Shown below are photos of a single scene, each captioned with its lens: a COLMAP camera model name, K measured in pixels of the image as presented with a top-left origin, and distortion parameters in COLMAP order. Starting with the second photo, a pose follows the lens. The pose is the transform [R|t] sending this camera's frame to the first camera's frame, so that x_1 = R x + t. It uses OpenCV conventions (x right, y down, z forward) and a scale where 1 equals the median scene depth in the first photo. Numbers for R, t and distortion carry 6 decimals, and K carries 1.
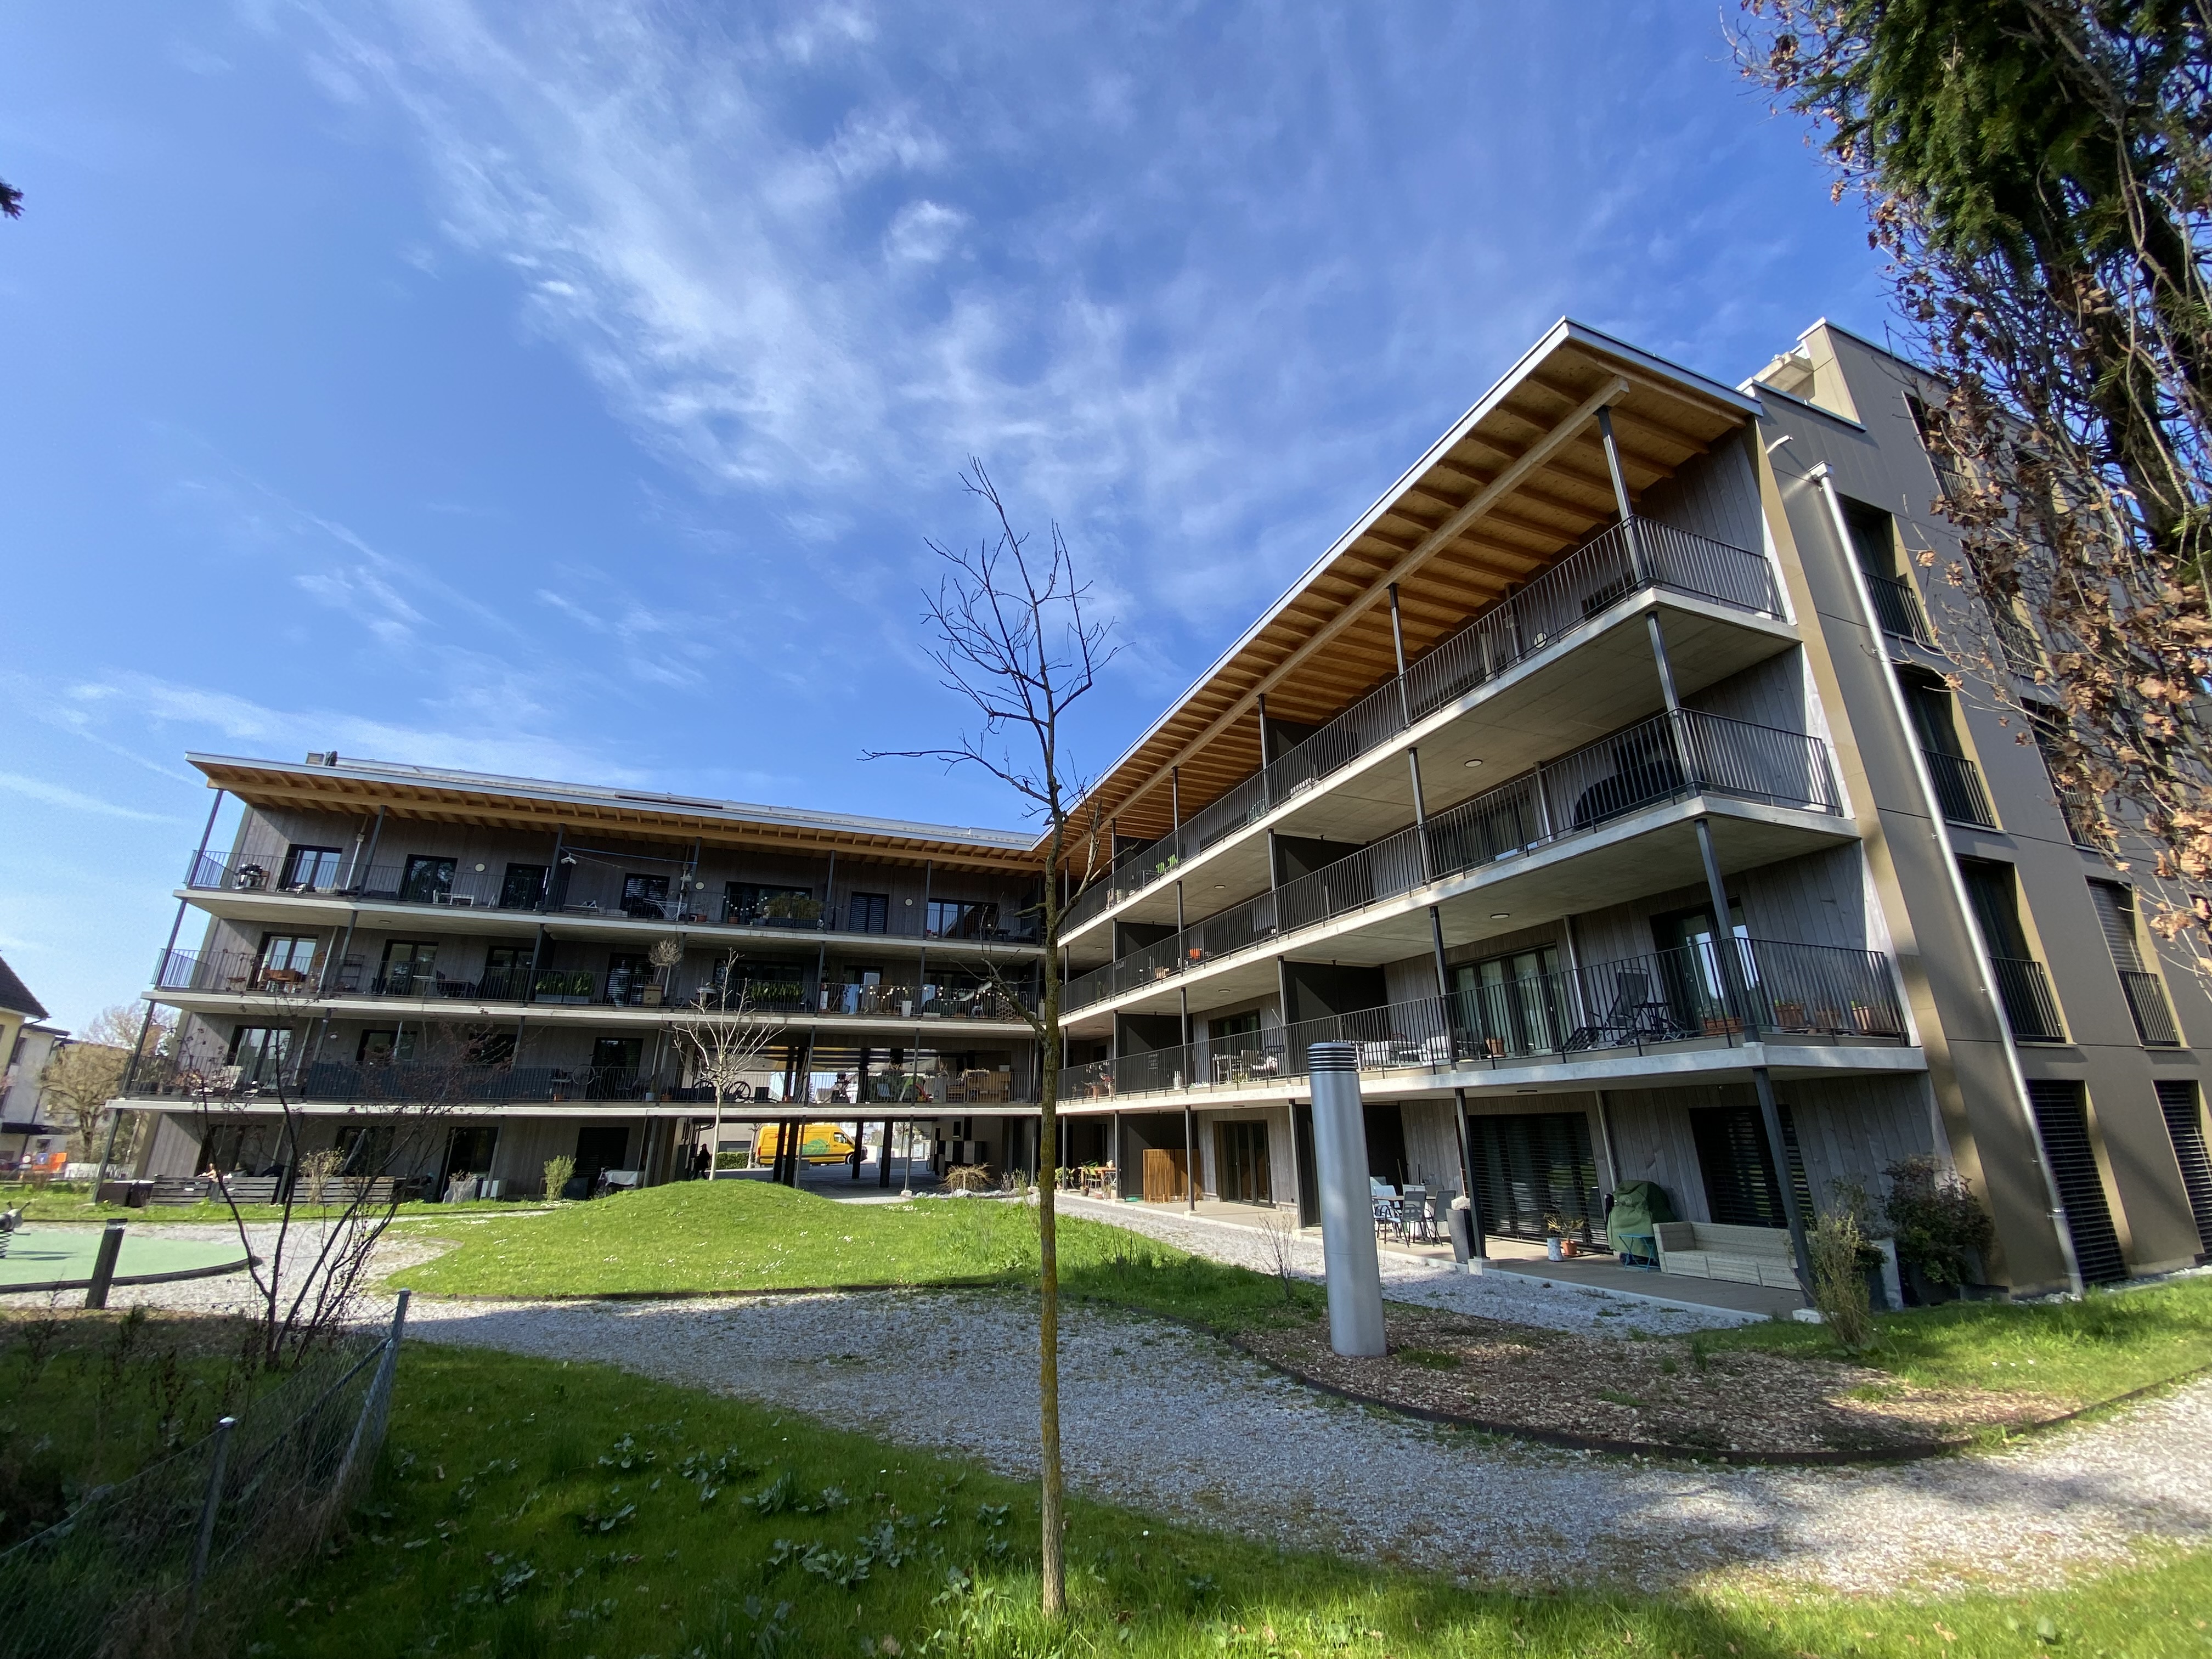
lens RADIAL K [[900.0, 0, 1101.3], [0, 900.0, 821.2], [0, 0, 1]] dist [0.031674, -0.024686]
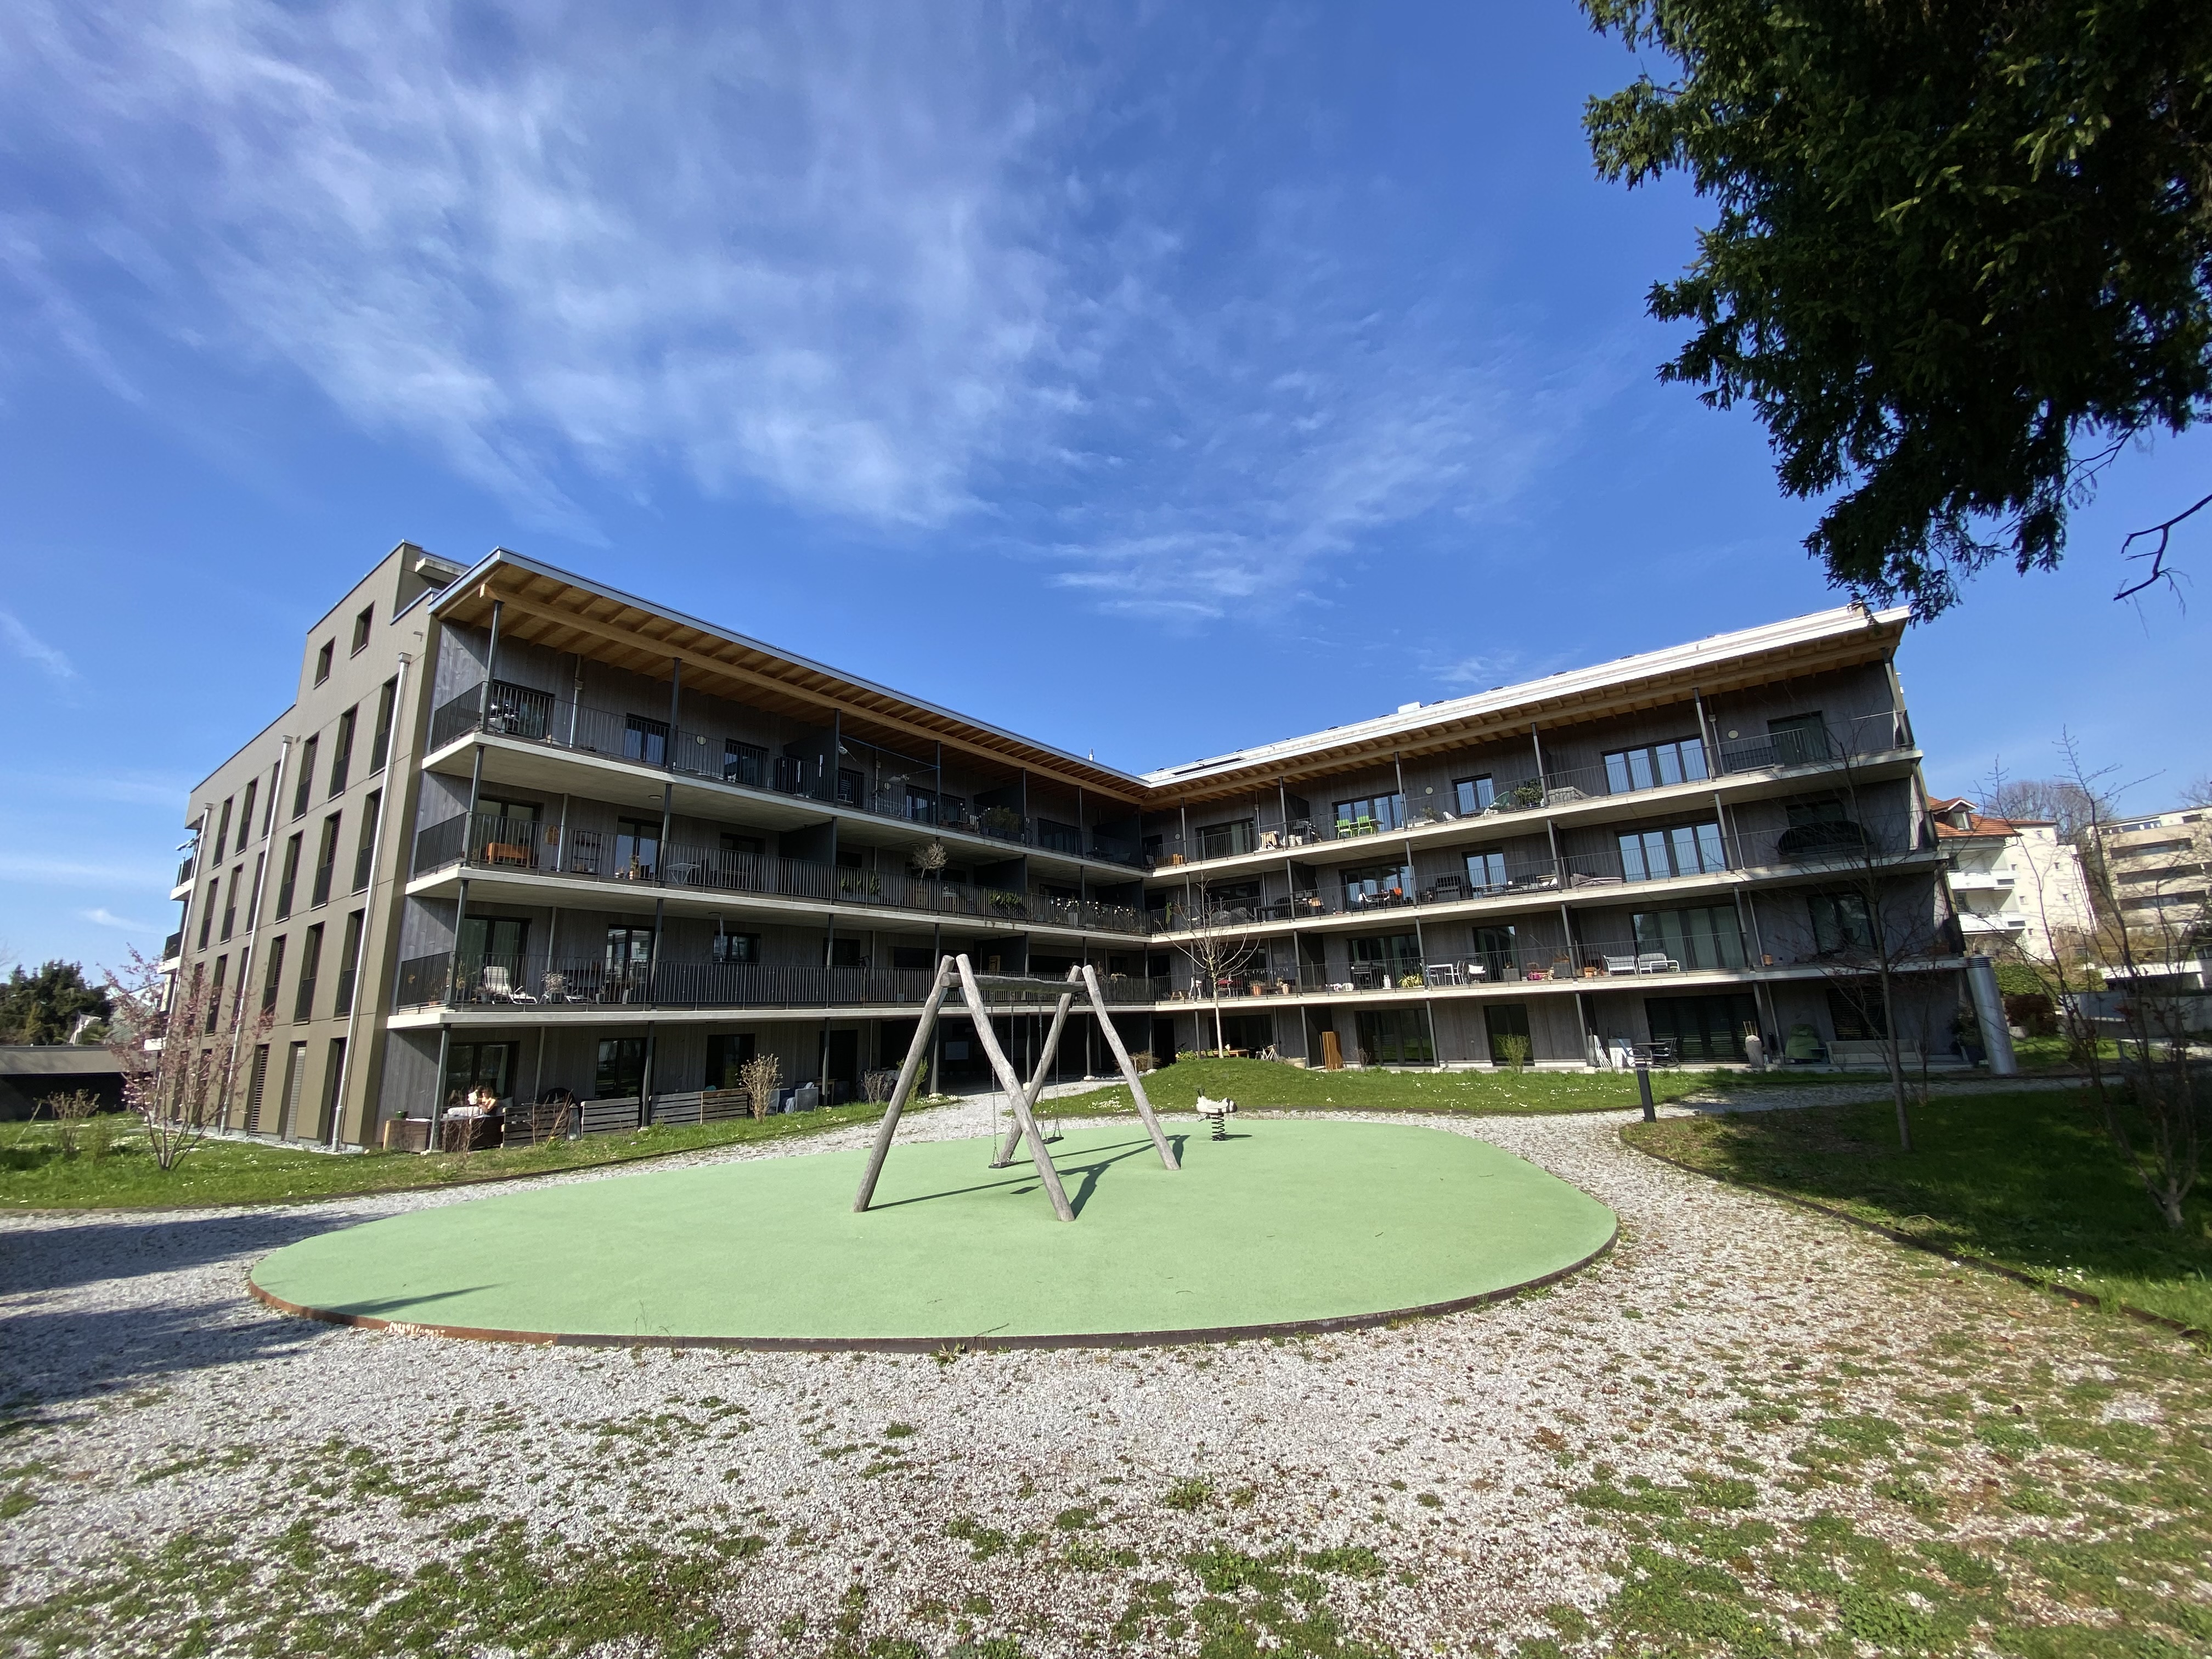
lens RADIAL K [[897.8, 0, 1102.5], [0, 897.8, 814.9], [0, 0, 1]] dist [0.065085, -0.045341]
pose [[0.839656, 0.096744, 0.534432, -0.864208], [-0.145306, 0.988152, 0.049416, 0.024725], [-0.523319, -0.119149, 0.843766, 0.074329]]
